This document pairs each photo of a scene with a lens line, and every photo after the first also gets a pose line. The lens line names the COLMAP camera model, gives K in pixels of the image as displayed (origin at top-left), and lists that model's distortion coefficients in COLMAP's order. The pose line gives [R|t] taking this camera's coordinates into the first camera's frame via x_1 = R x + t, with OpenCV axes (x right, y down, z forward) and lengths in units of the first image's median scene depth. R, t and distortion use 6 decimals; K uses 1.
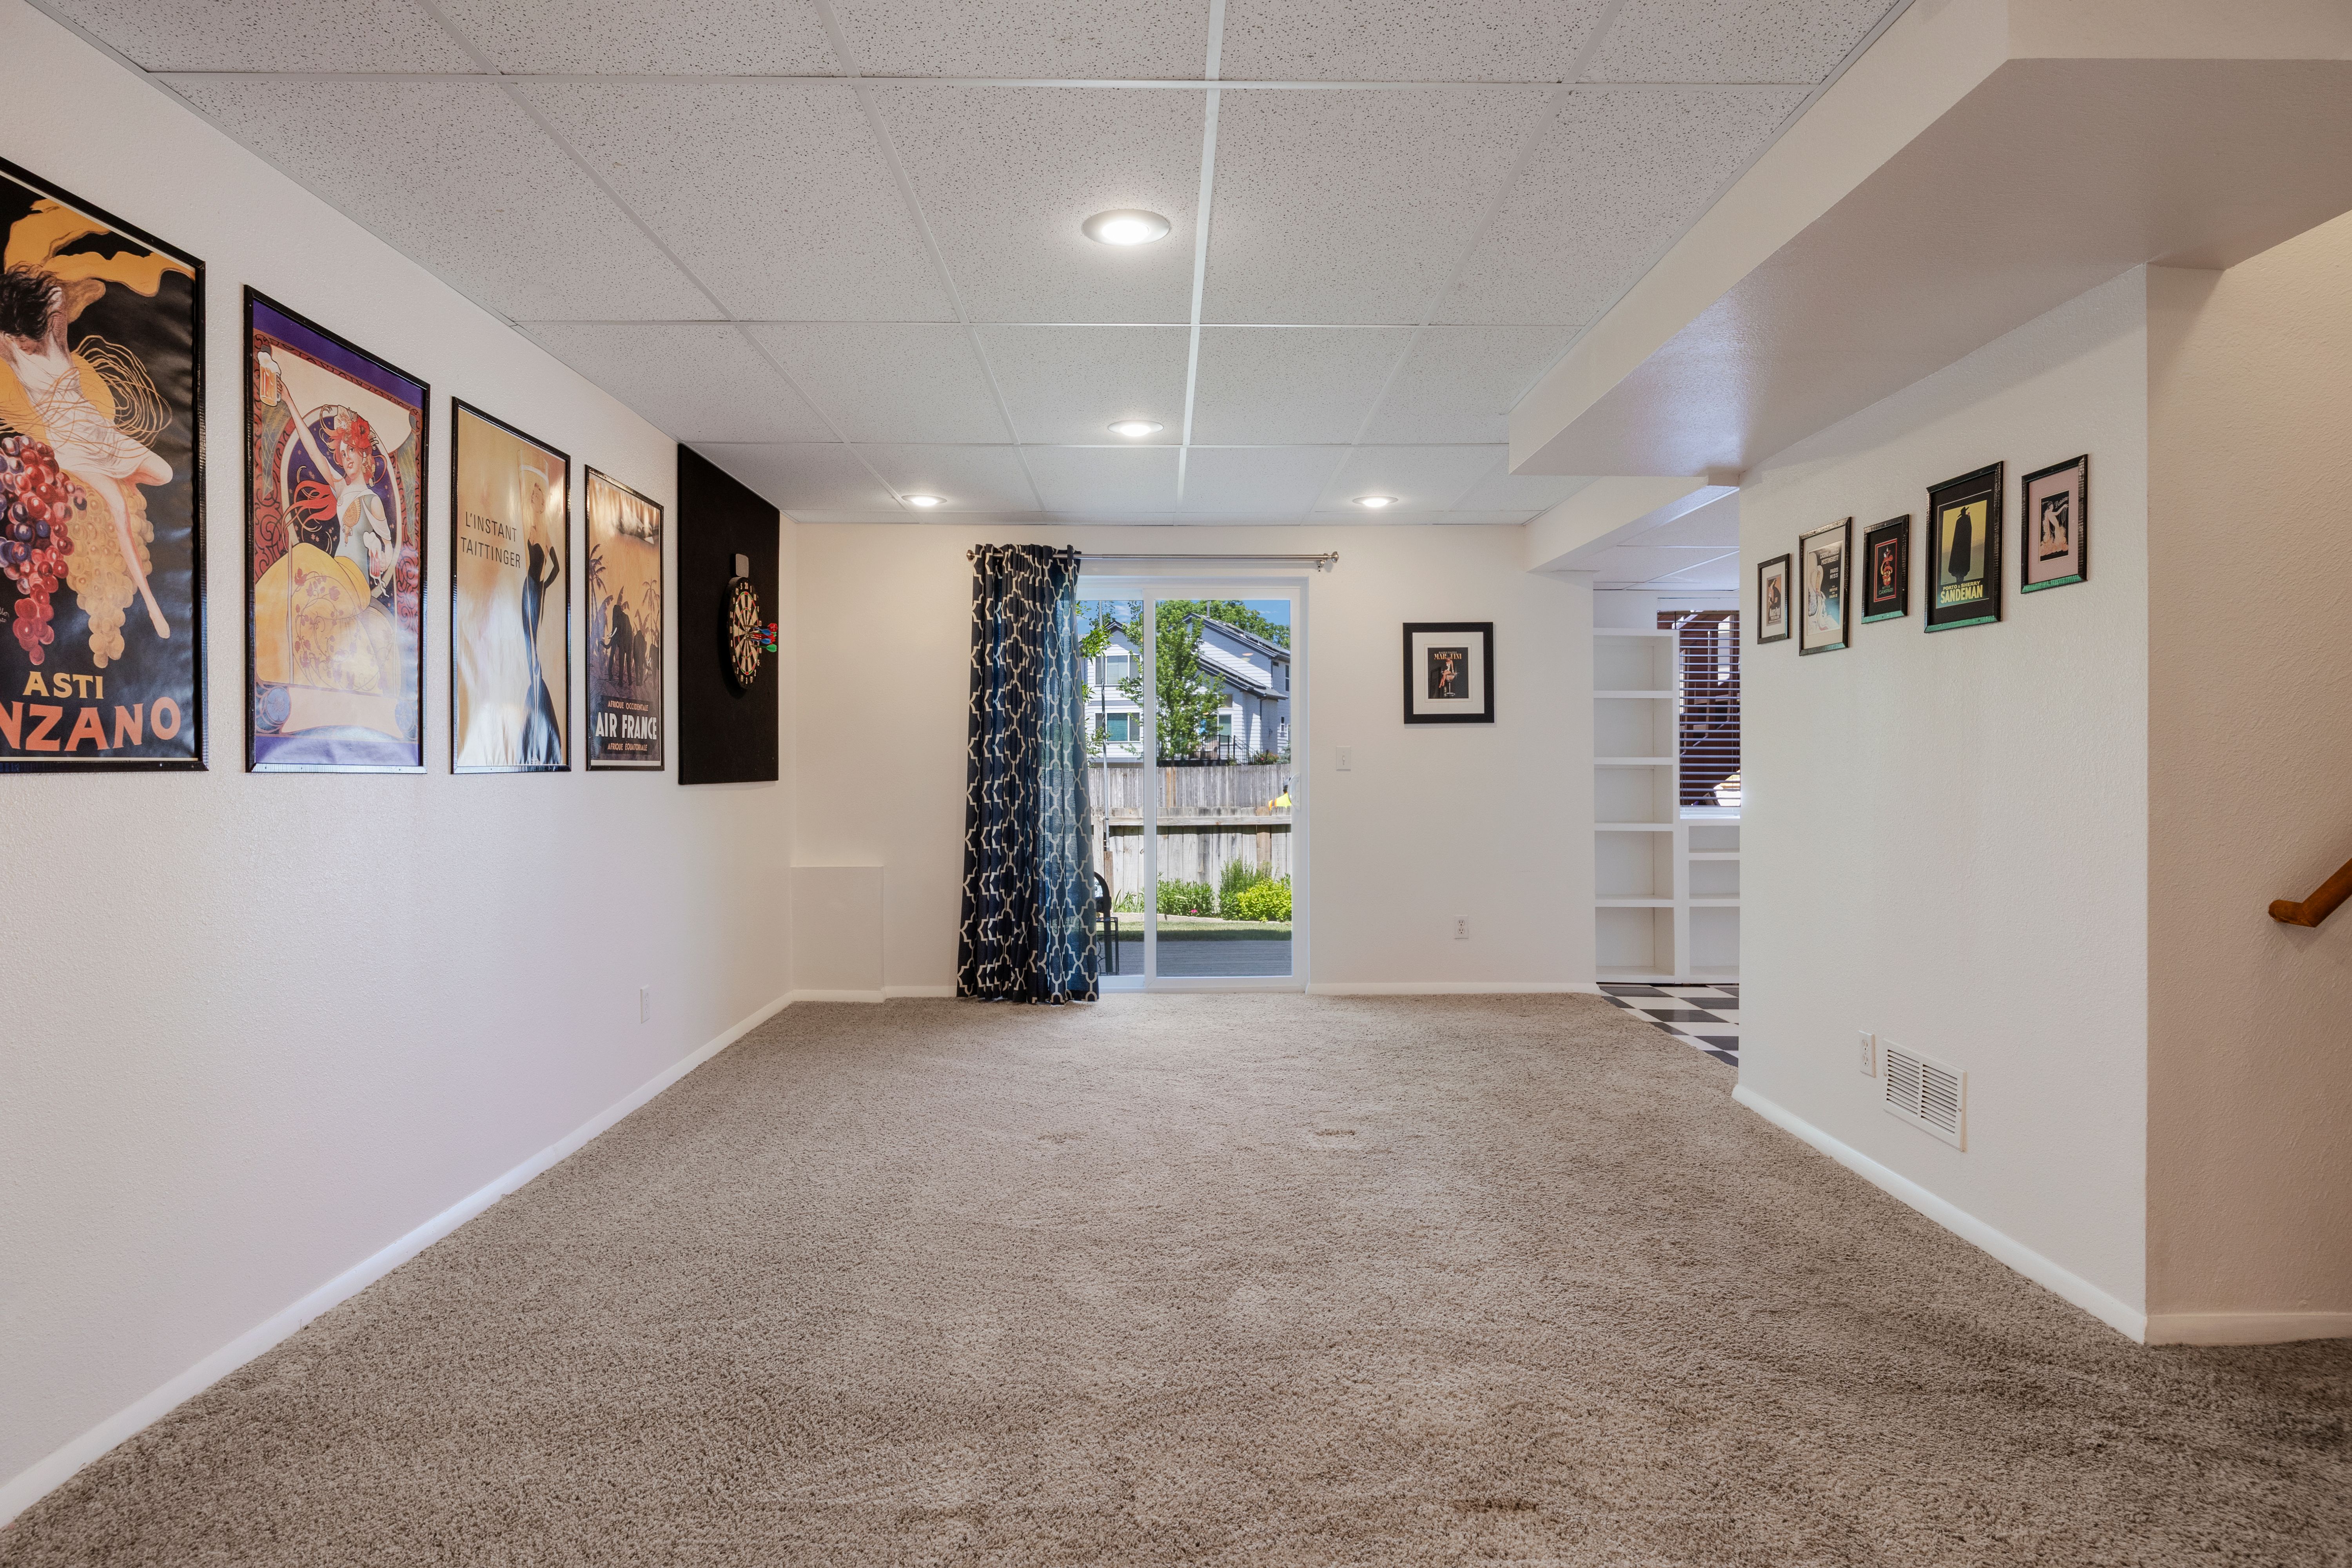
lens RADIAL K [[1321.3, 0, 1176.0], [0, 1321.3, 784.0], [0, 0, 1]] dist [-0.003008, -0.000829]
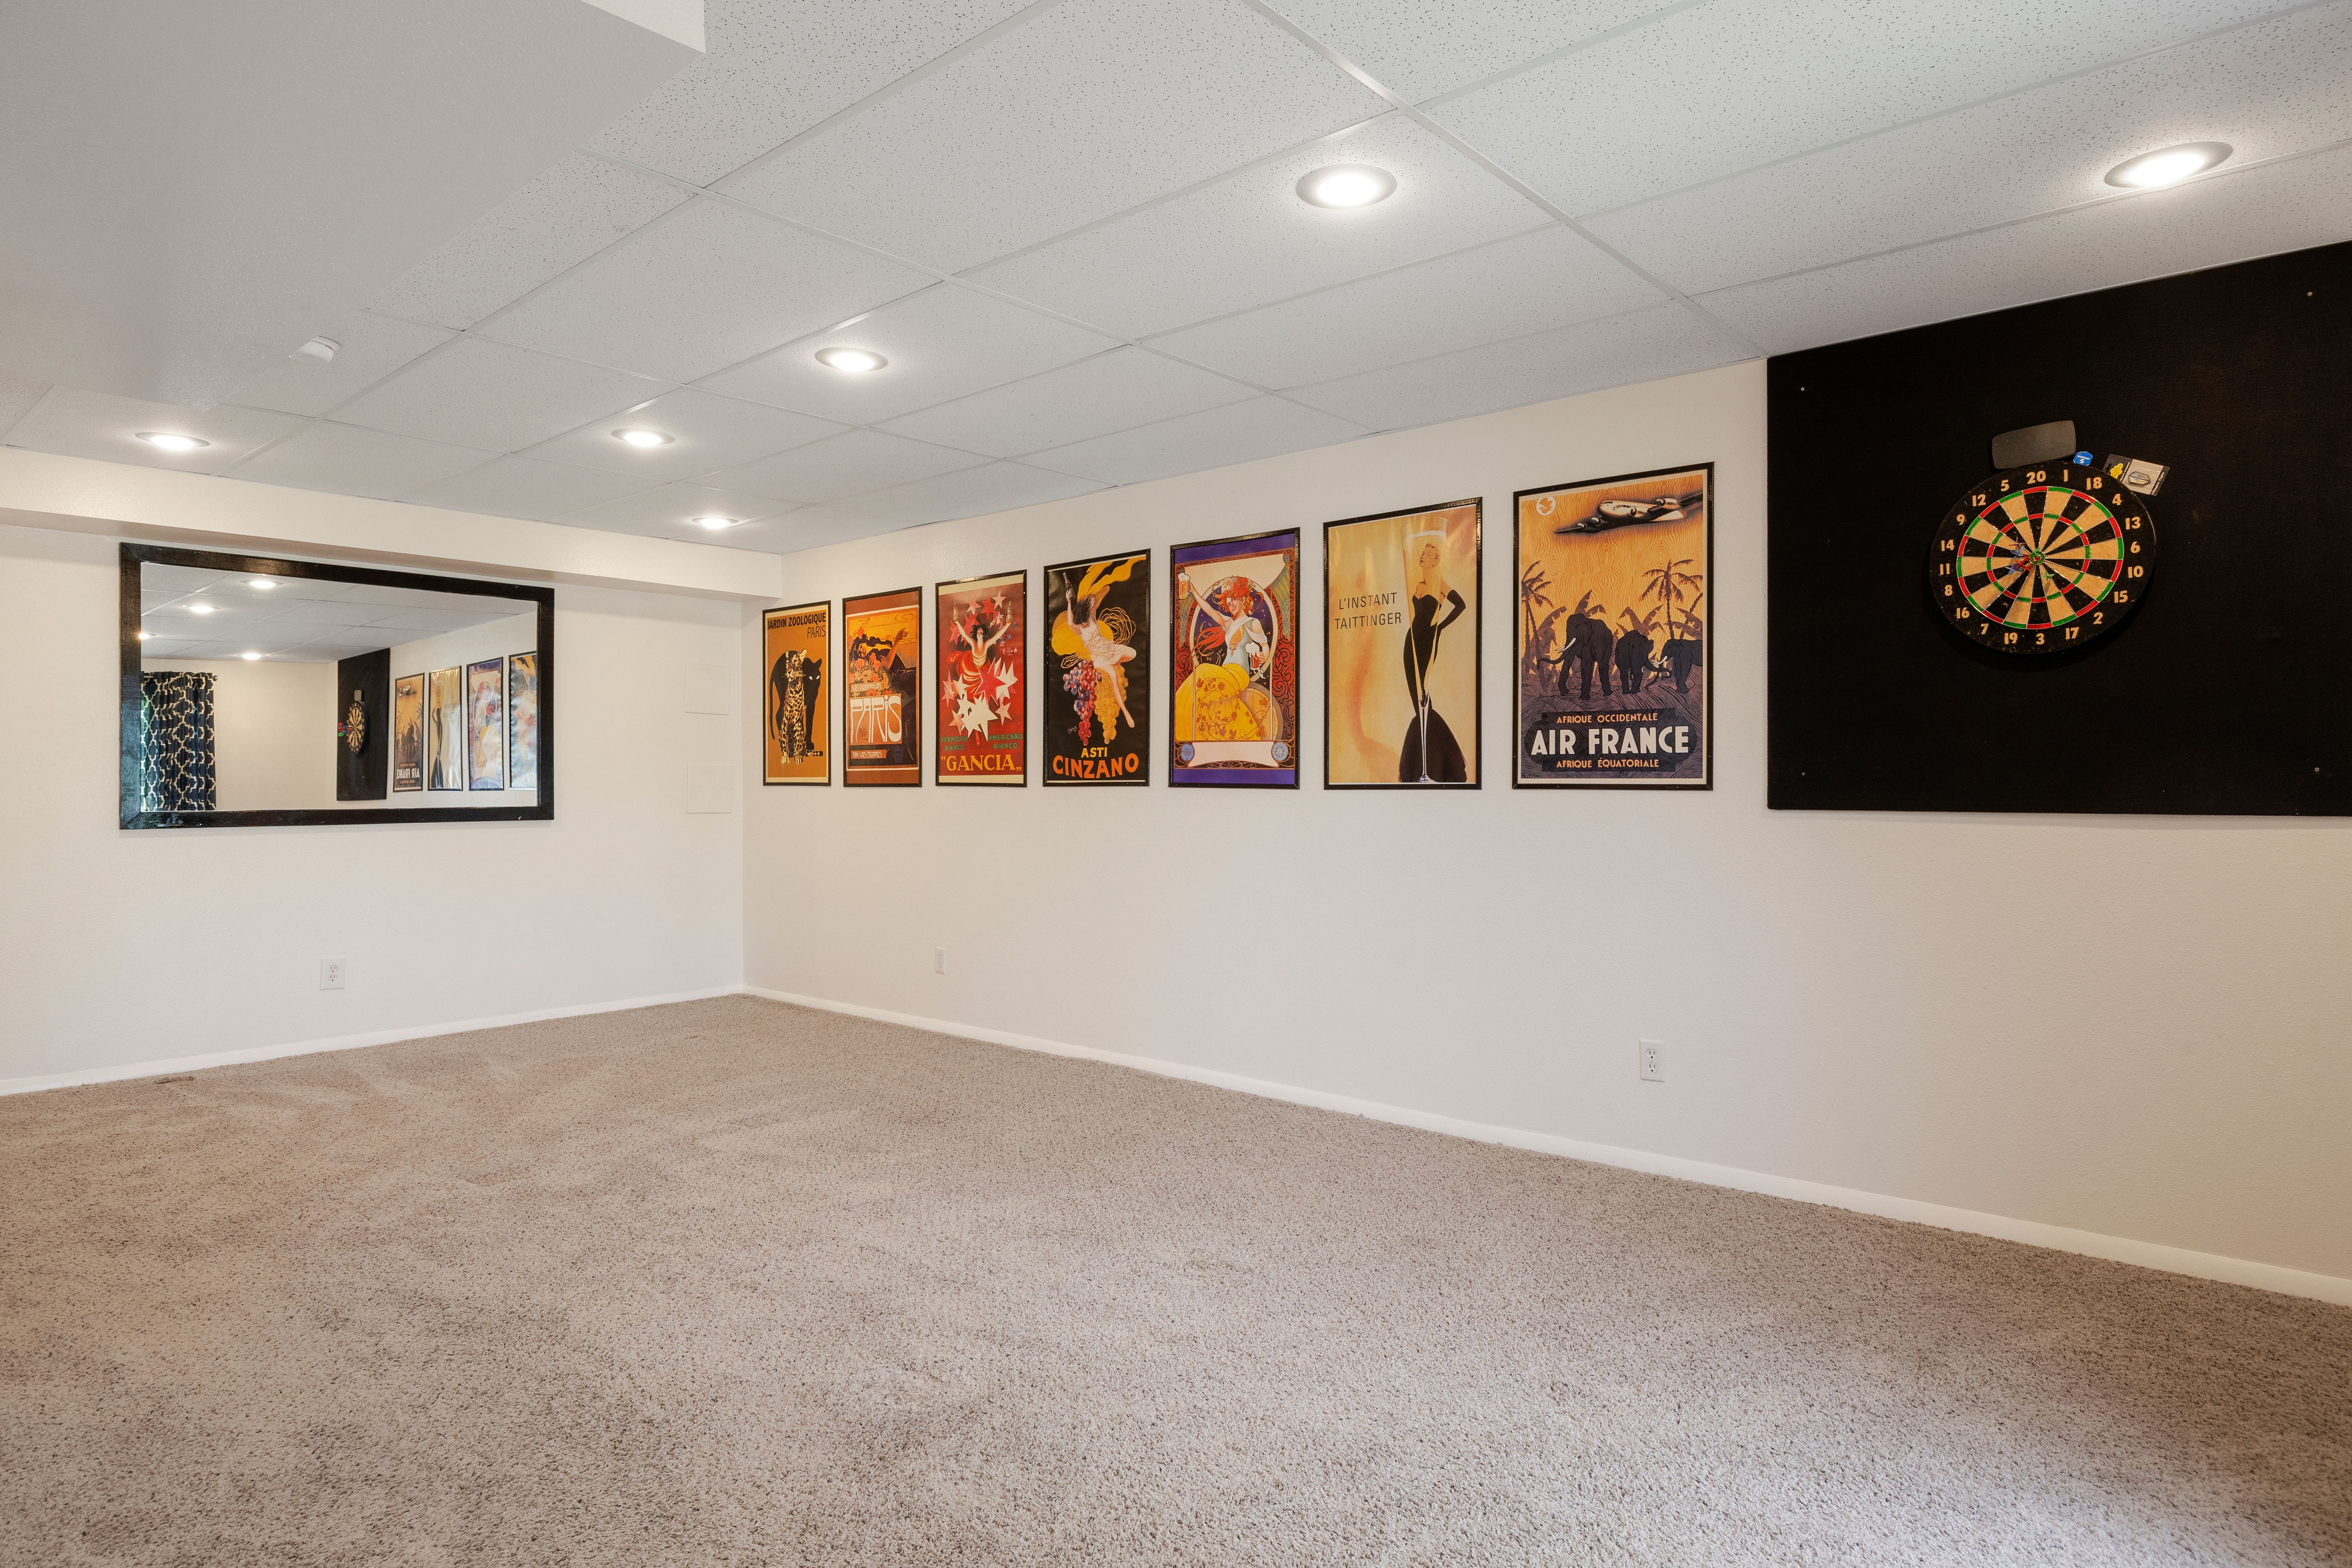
lens RADIAL K [[1295.7, 0, 1176.0], [0, 1295.7, 784.0], [0, 0, 1]] dist [-0.002295, -0.001263]
pose [[-0.670288, -0.000681, -0.742101, 0.746597], [-0.010740, 0.999904, 0.008783, -0.030888], [0.742023, 0.013858, -0.670231, 2.297499]]
